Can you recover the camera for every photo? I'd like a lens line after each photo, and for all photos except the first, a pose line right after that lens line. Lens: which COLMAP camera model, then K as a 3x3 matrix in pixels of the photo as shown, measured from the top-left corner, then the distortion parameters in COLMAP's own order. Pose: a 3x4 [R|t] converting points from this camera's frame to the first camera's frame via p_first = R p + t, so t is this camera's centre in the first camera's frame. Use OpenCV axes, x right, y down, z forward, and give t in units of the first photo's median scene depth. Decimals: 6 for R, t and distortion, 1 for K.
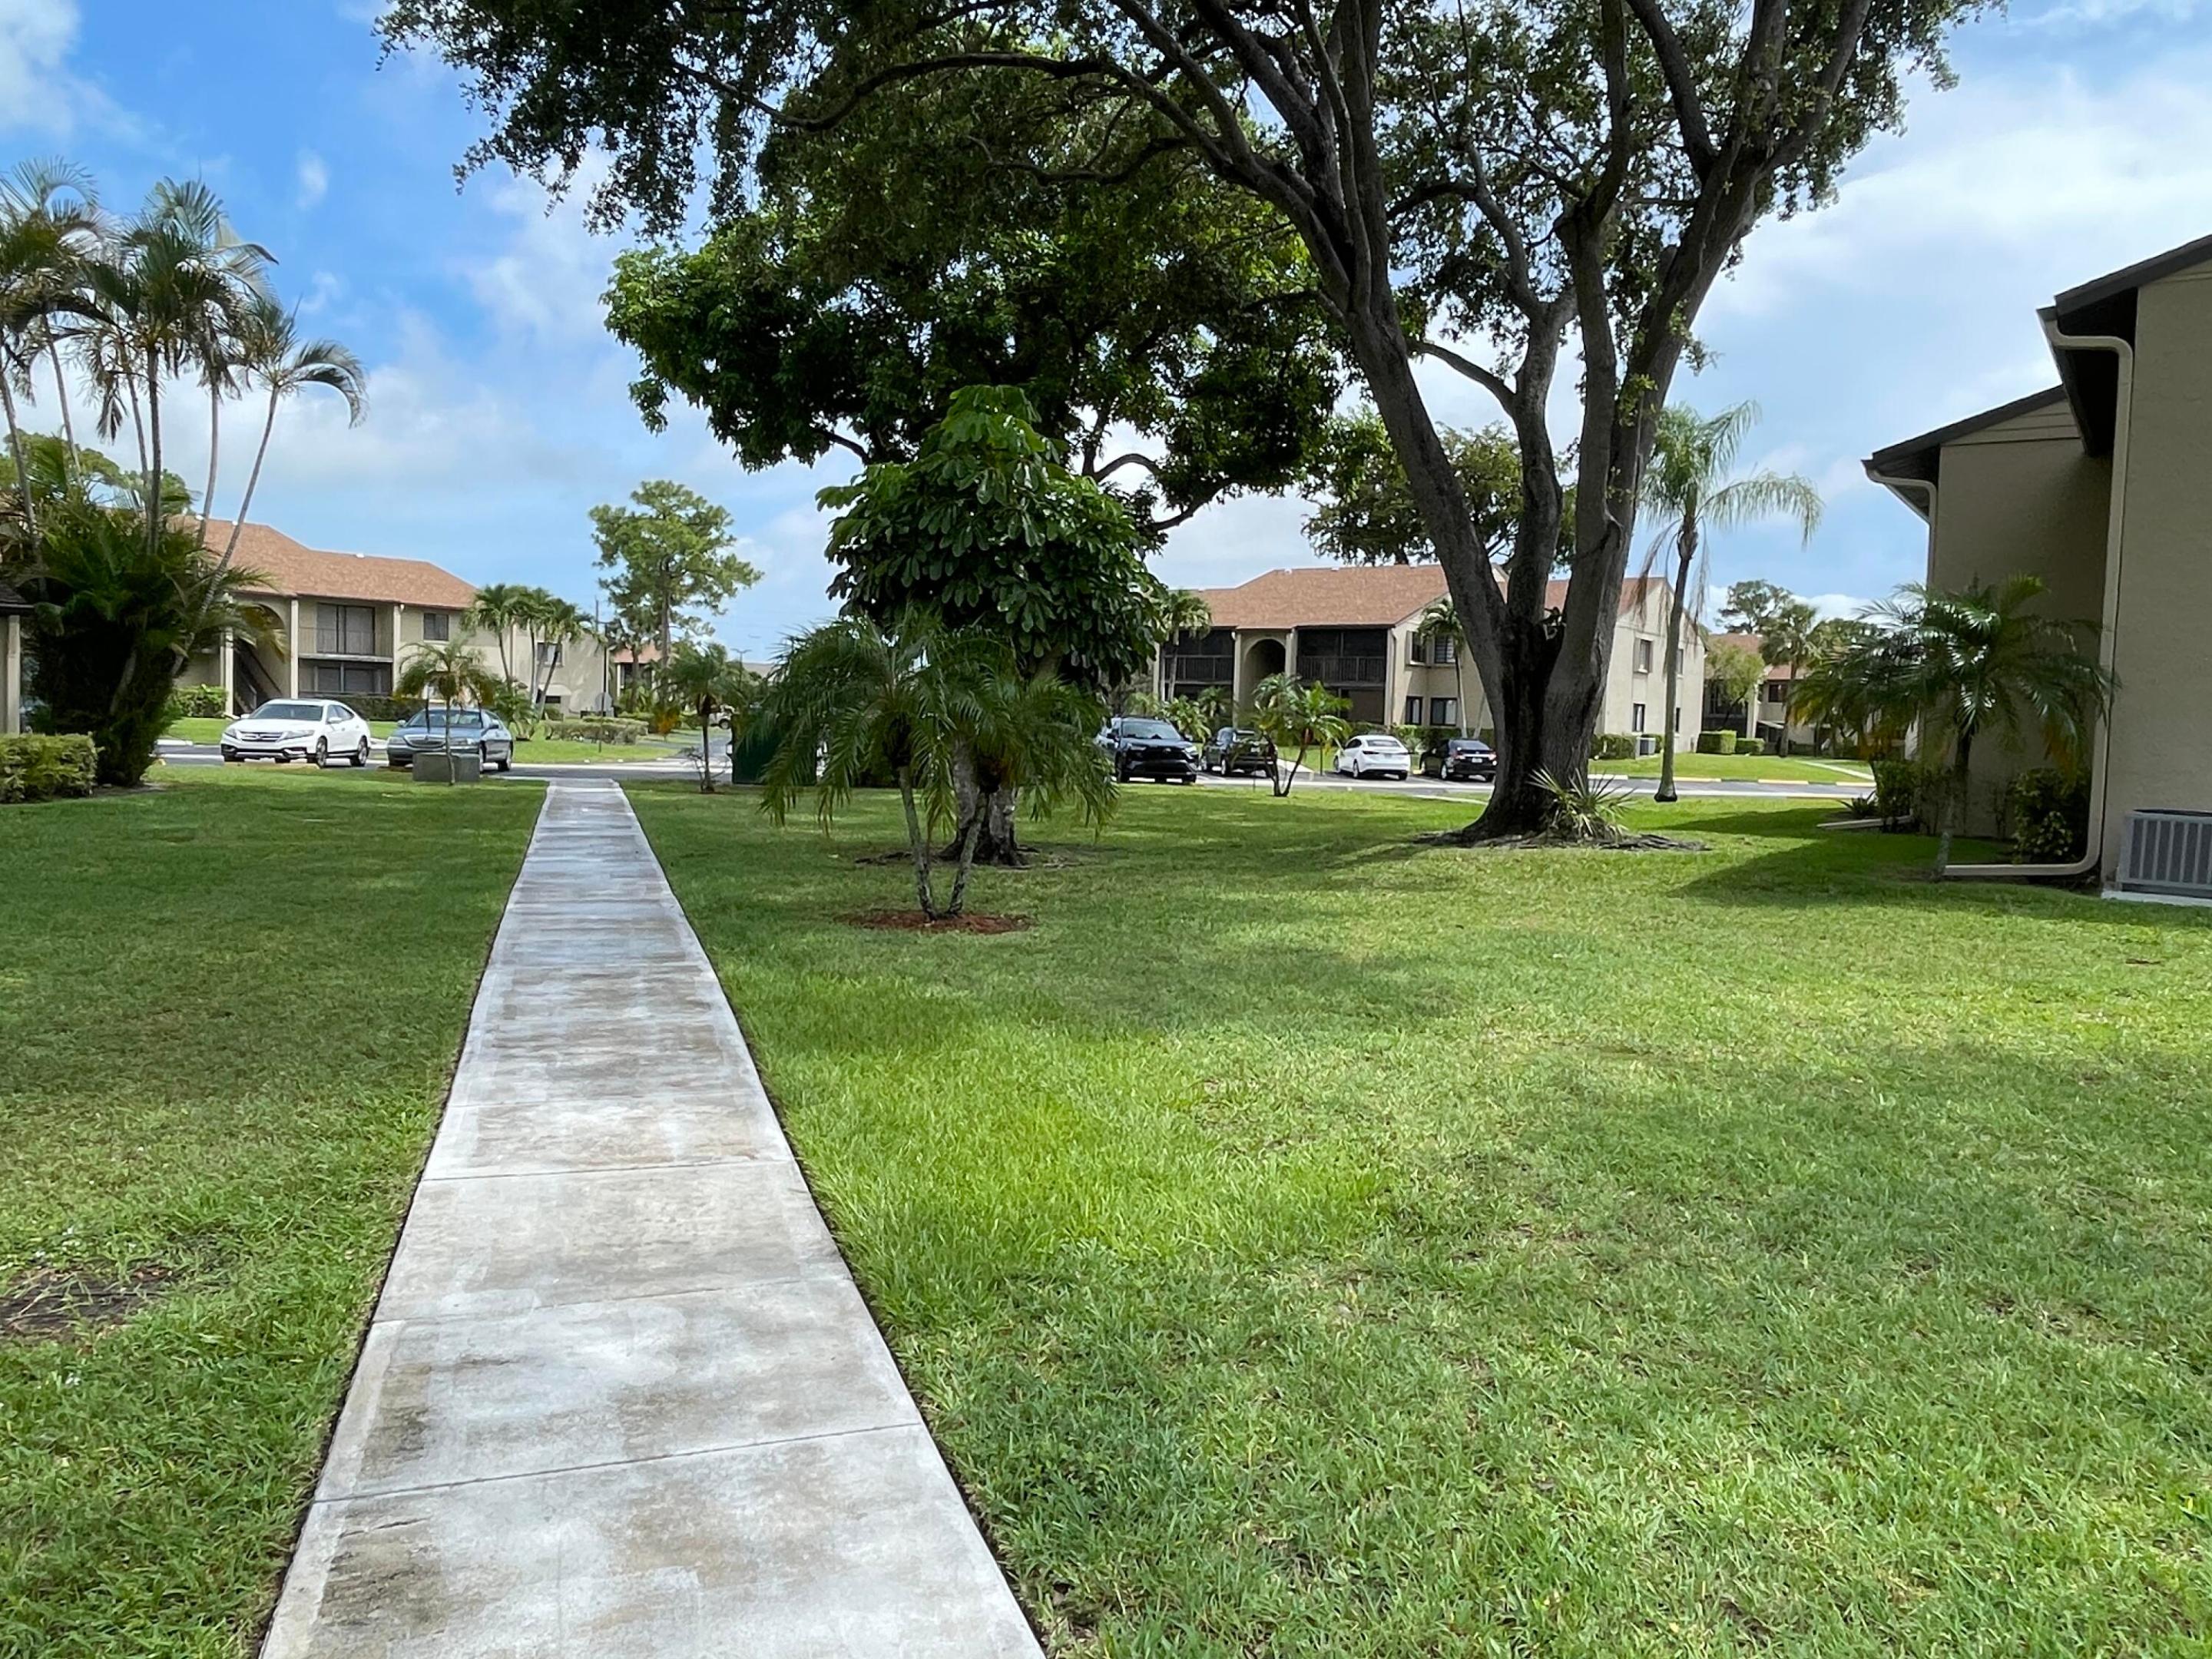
lens RADIAL K [[1569.5, 0, 1103.5], [0, 1569.5, 801.3], [0, 0, 1]] dist [-0.001272, -0.000411]
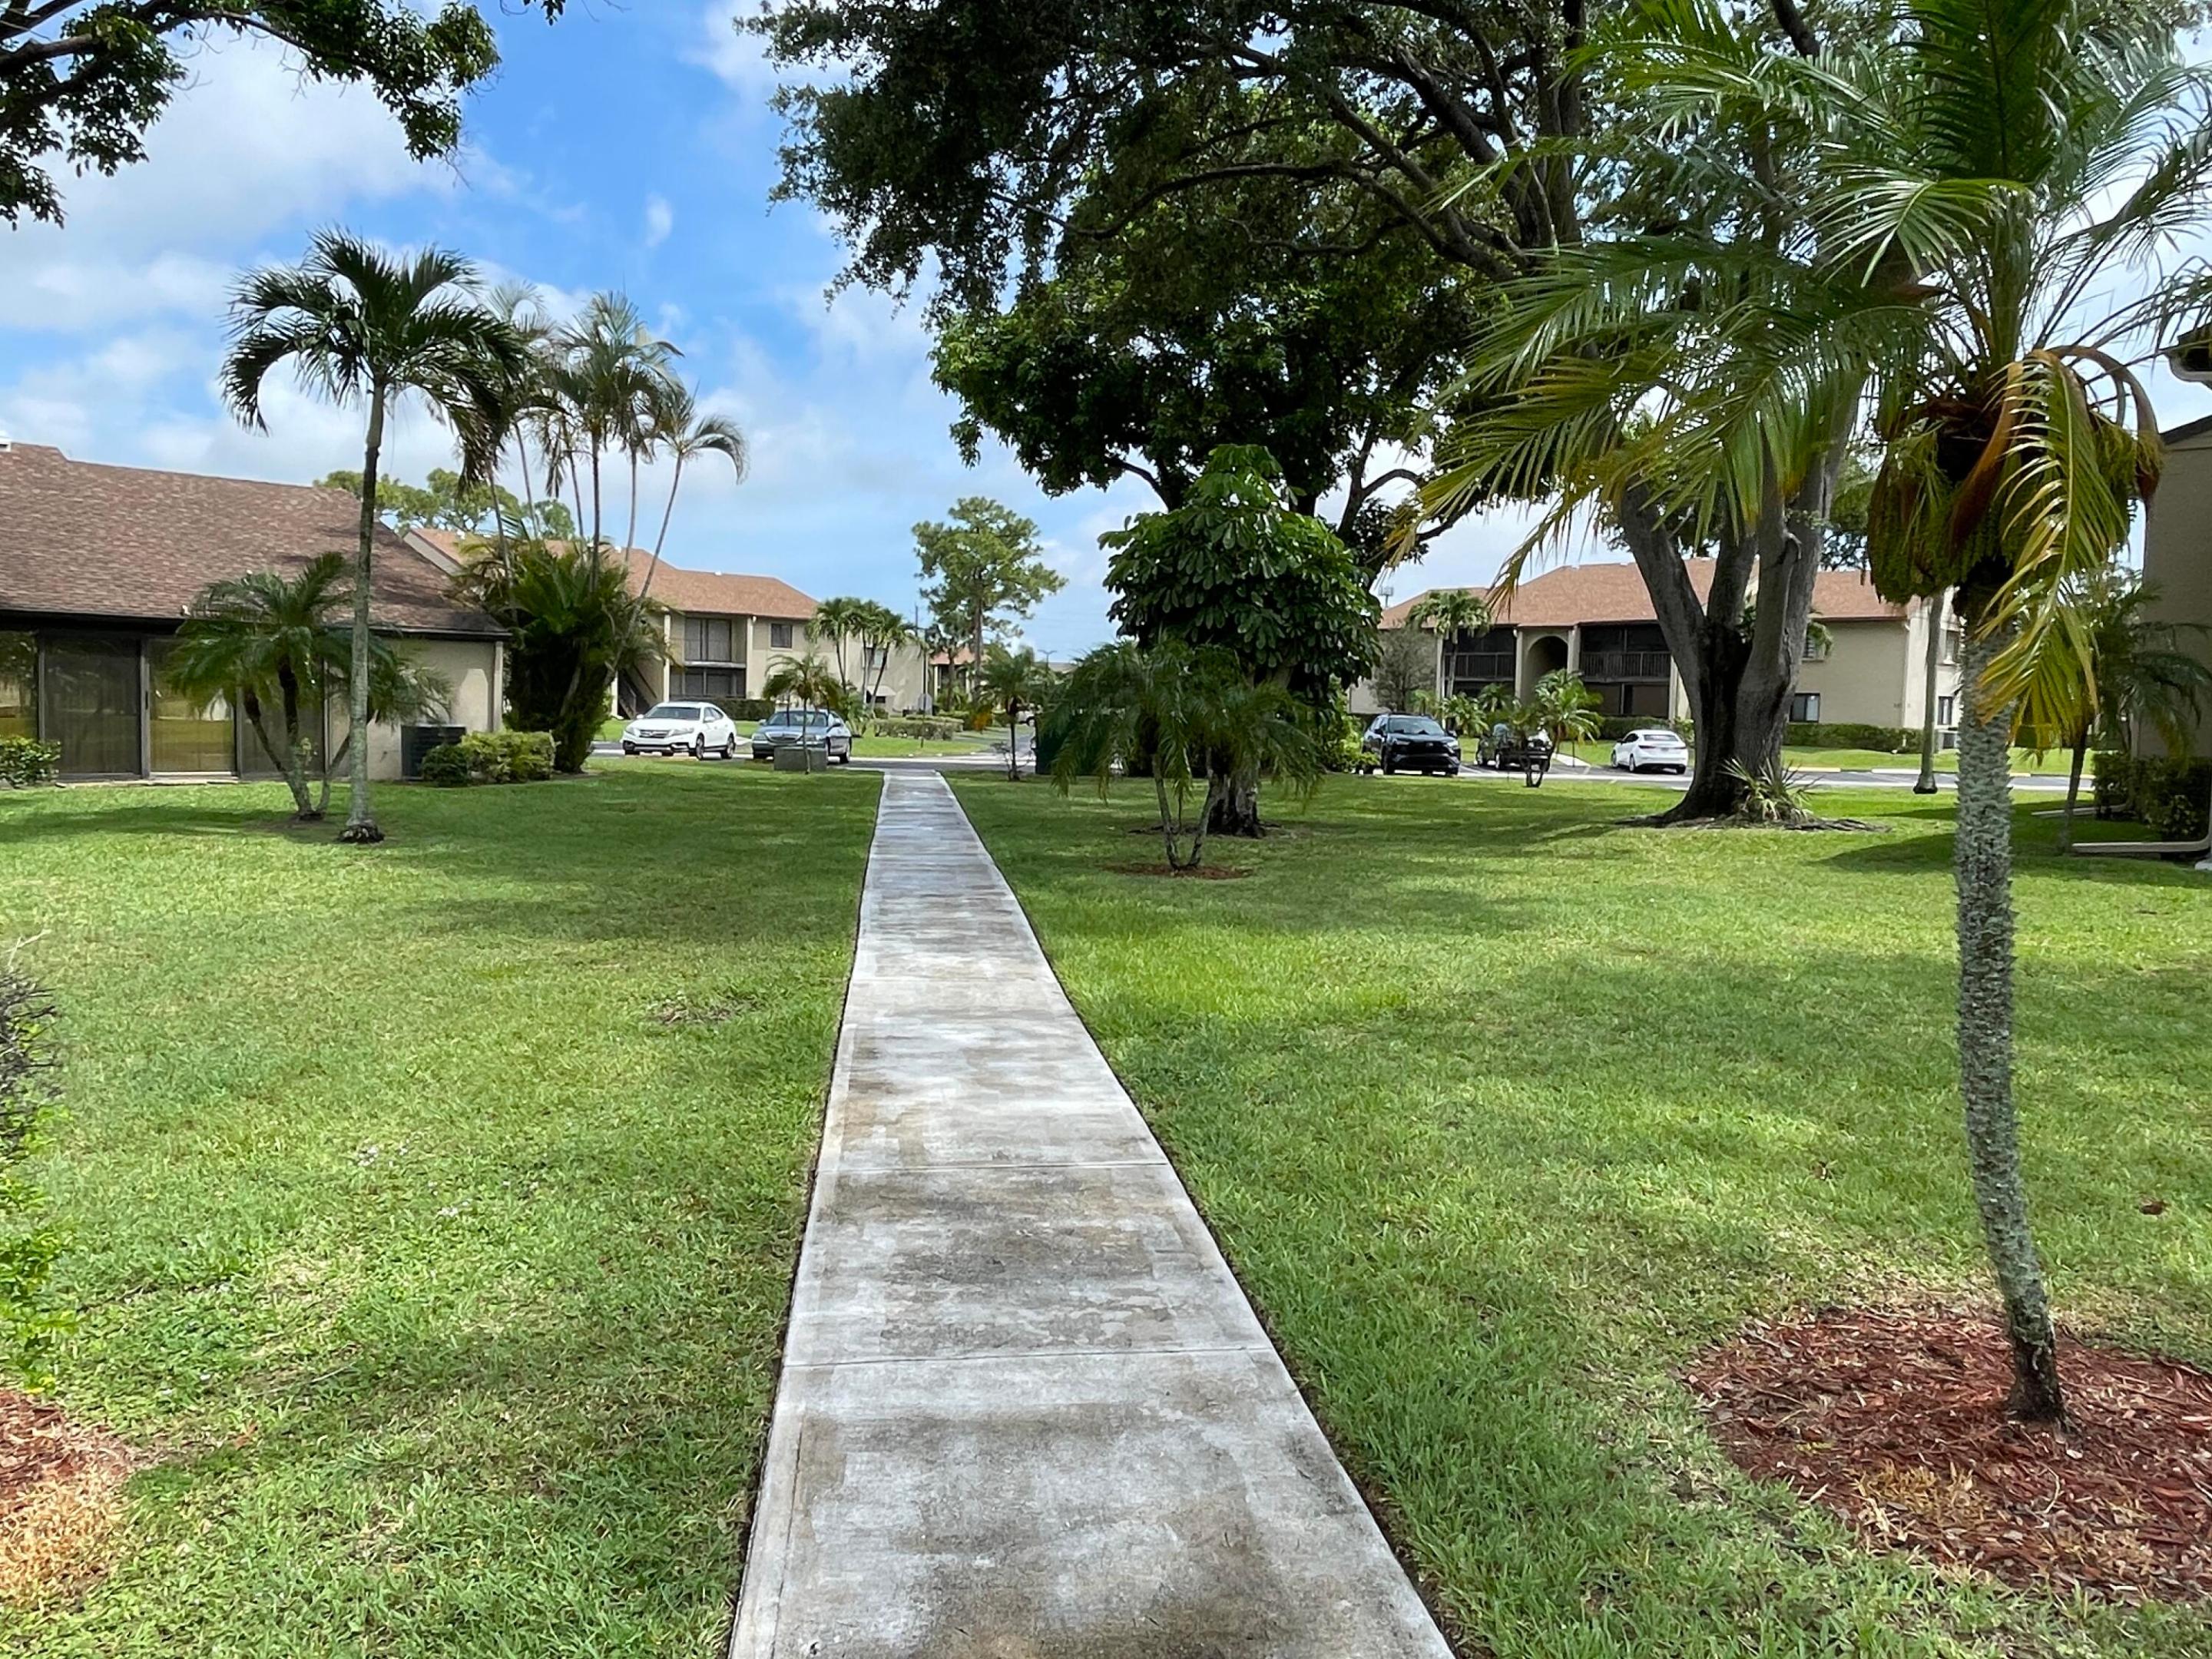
lens RADIAL K [[1569.5, 0, 1103.5], [0, 1569.5, 801.3], [0, 0, 1]] dist [-0.001272, -0.000411]
pose [[0.981657, 0.005601, -0.190573, 0.027958], [-0.005141, 0.999983, 0.002910, 0.004806], [0.190586, -0.001876, 0.981669, -0.104945]]
